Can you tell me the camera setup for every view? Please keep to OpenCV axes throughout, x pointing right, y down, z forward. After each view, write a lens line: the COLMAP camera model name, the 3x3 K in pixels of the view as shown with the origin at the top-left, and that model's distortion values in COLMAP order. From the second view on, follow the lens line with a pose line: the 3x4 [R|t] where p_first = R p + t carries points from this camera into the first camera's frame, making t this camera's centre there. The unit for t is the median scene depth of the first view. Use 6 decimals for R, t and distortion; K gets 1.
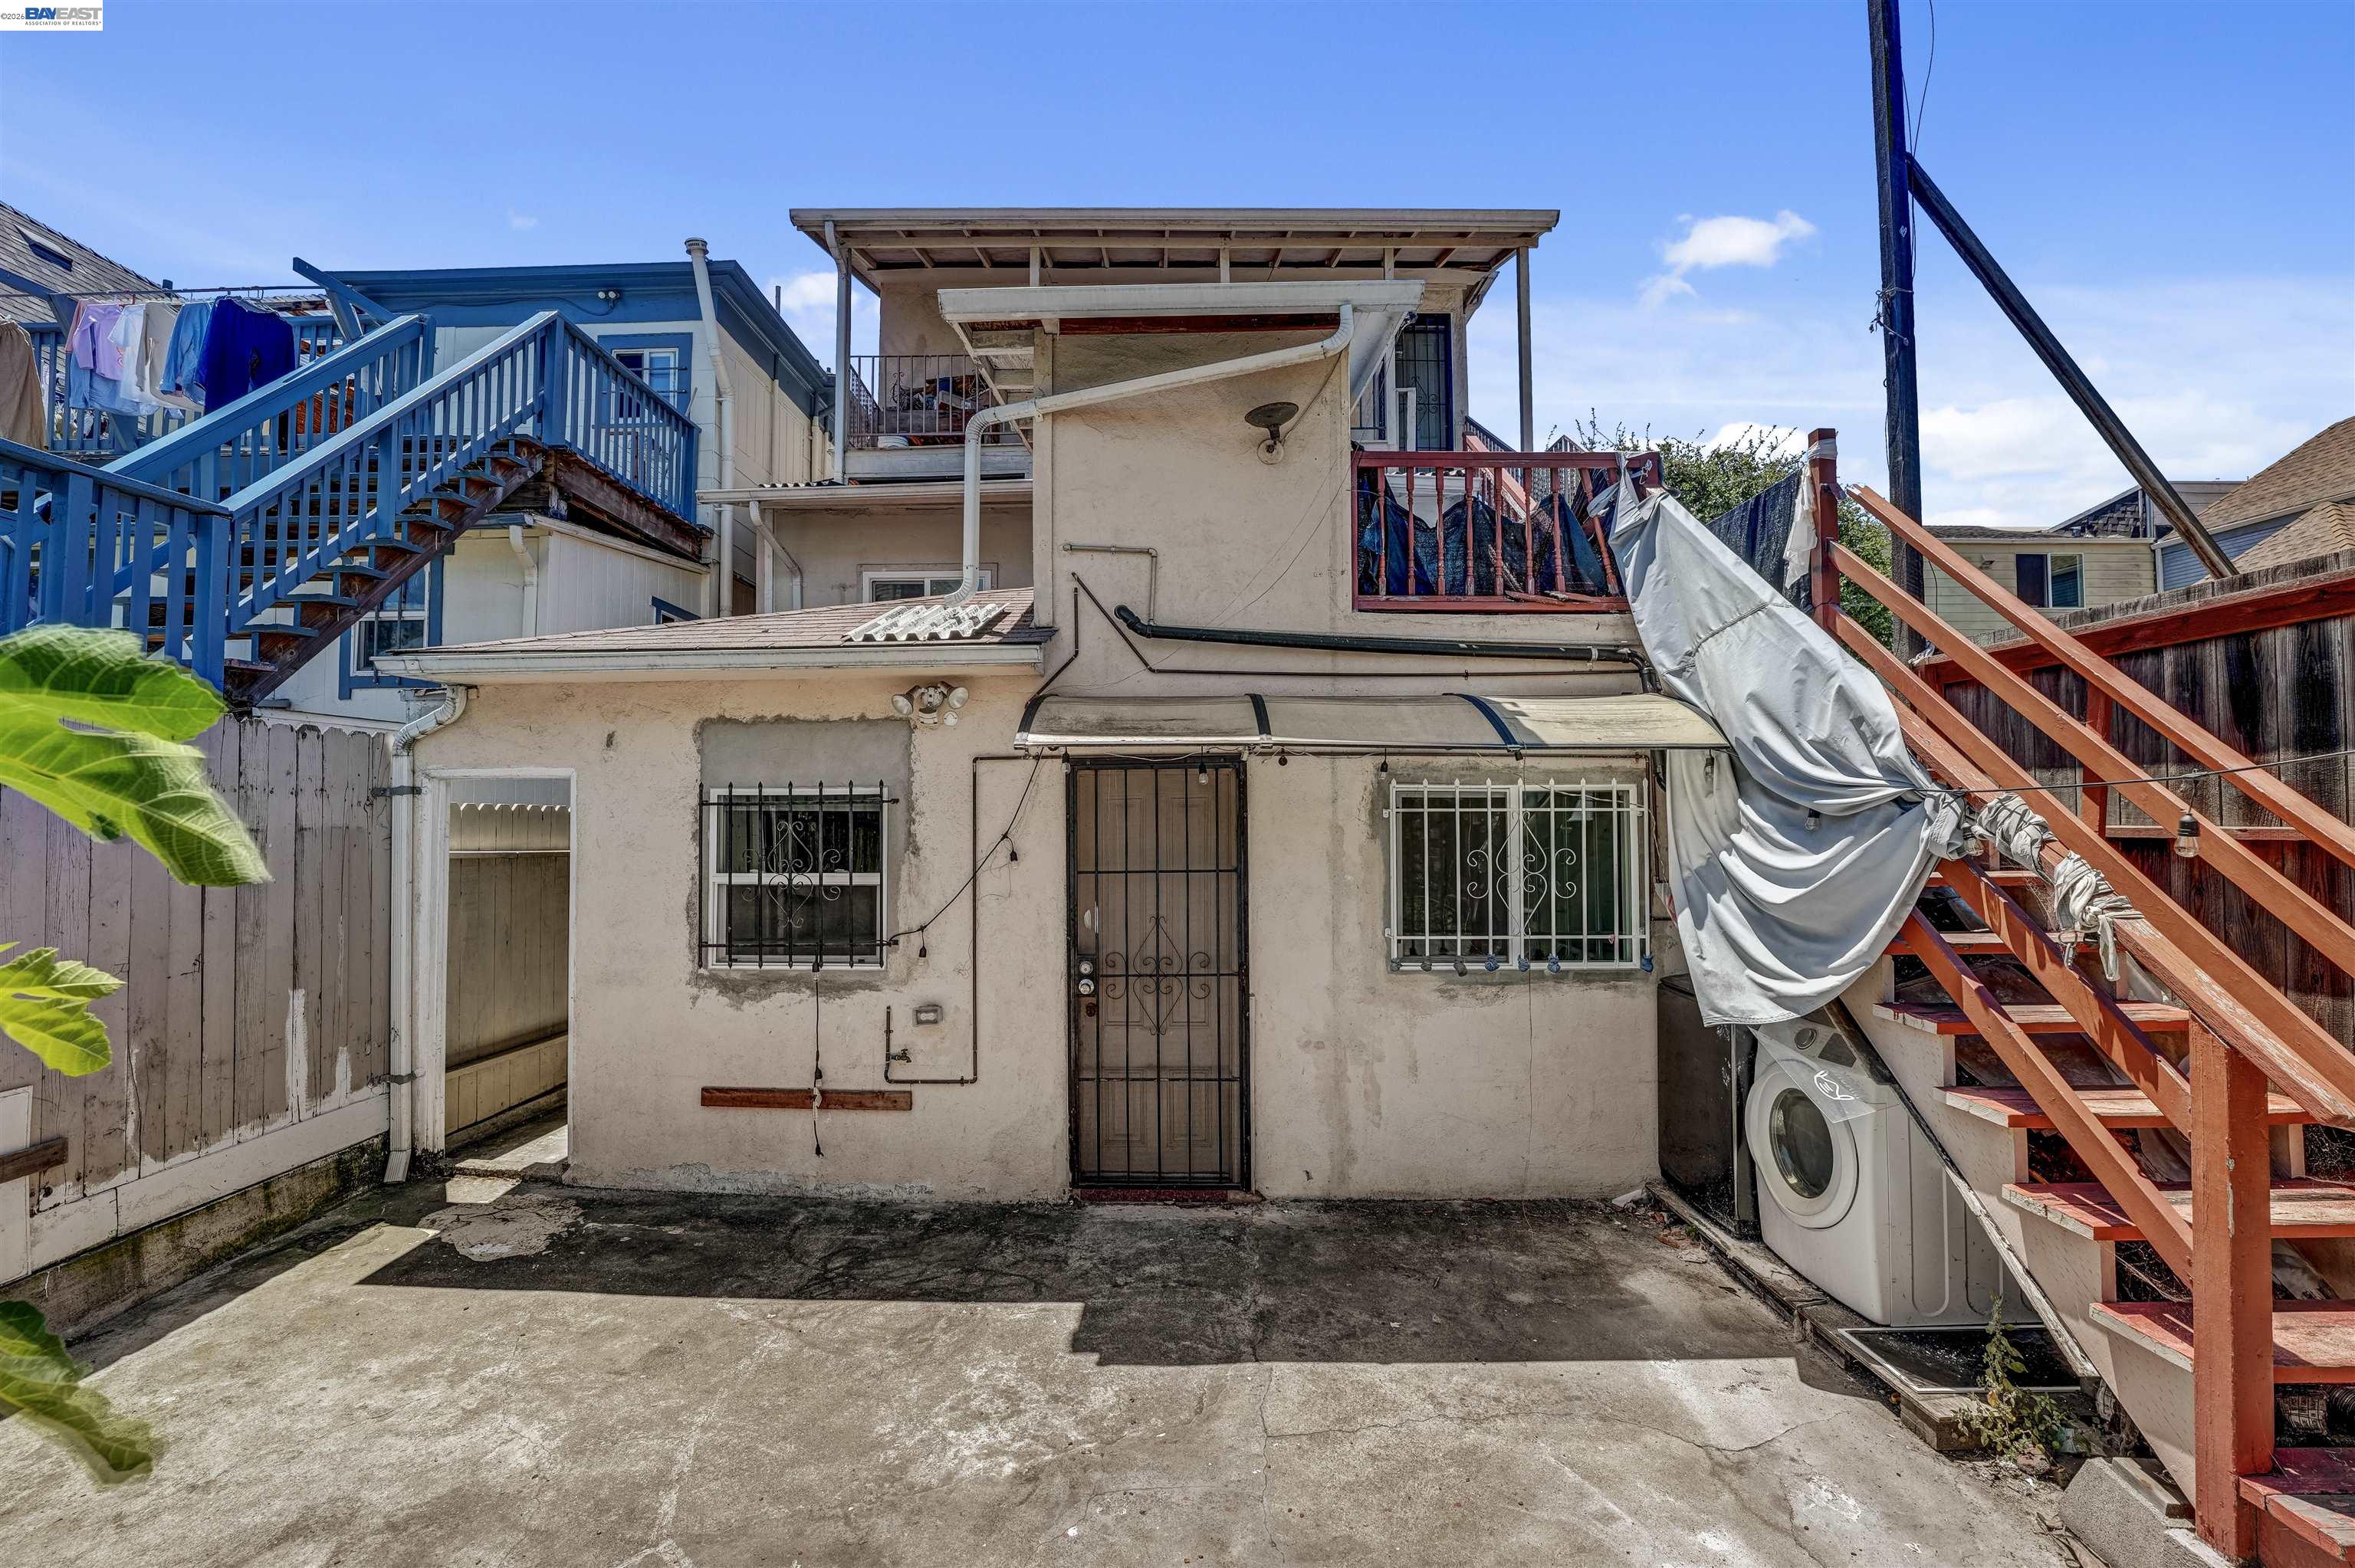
lens RADIAL K [[963.9, 0, 1167.2], [0, 963.9, 785.1], [0, 0, 1]] dist [0.003987, 0.000097]
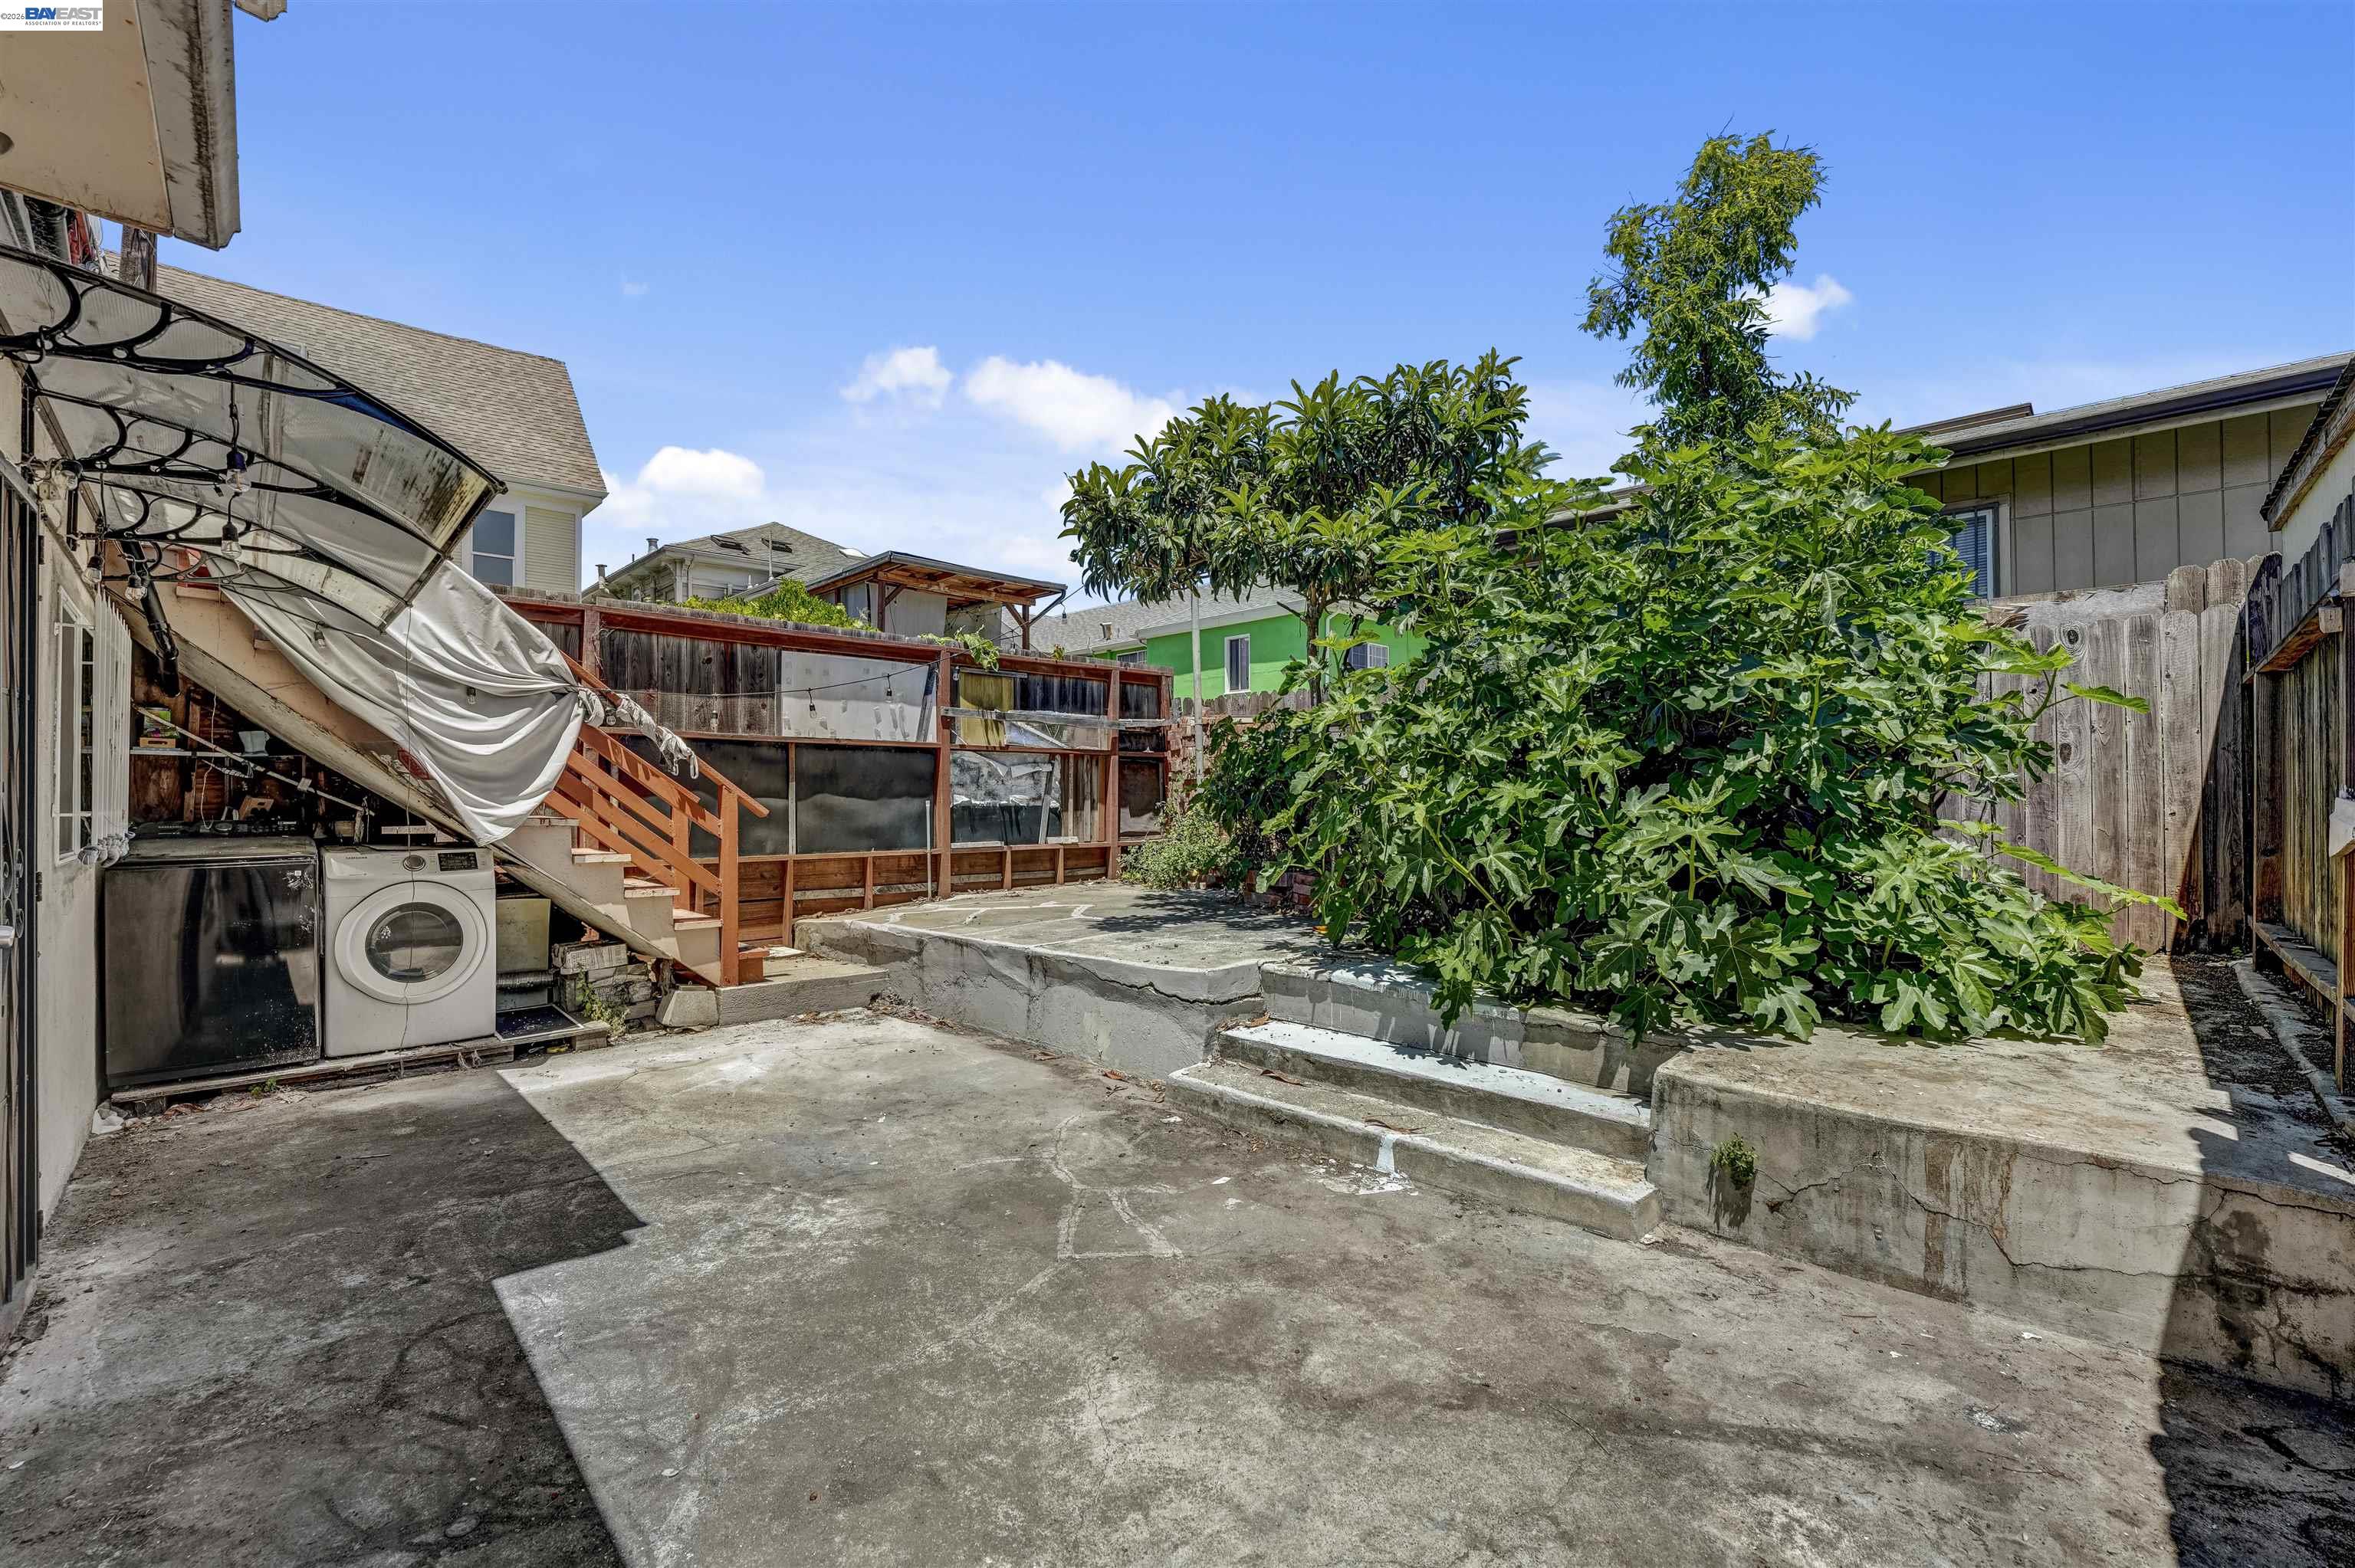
lens RADIAL K [[963.9, 0, 1173.7], [0, 963.9, 798.8], [0, 0, 1]] dist [0.003987, 0.000097]
pose [[-0.713741, 0.017612, 0.700189, -1.131616], [-0.010791, 0.999289, -0.036136, 0.242955], [-0.700327, -0.033347, -0.713043, 1.393685]]
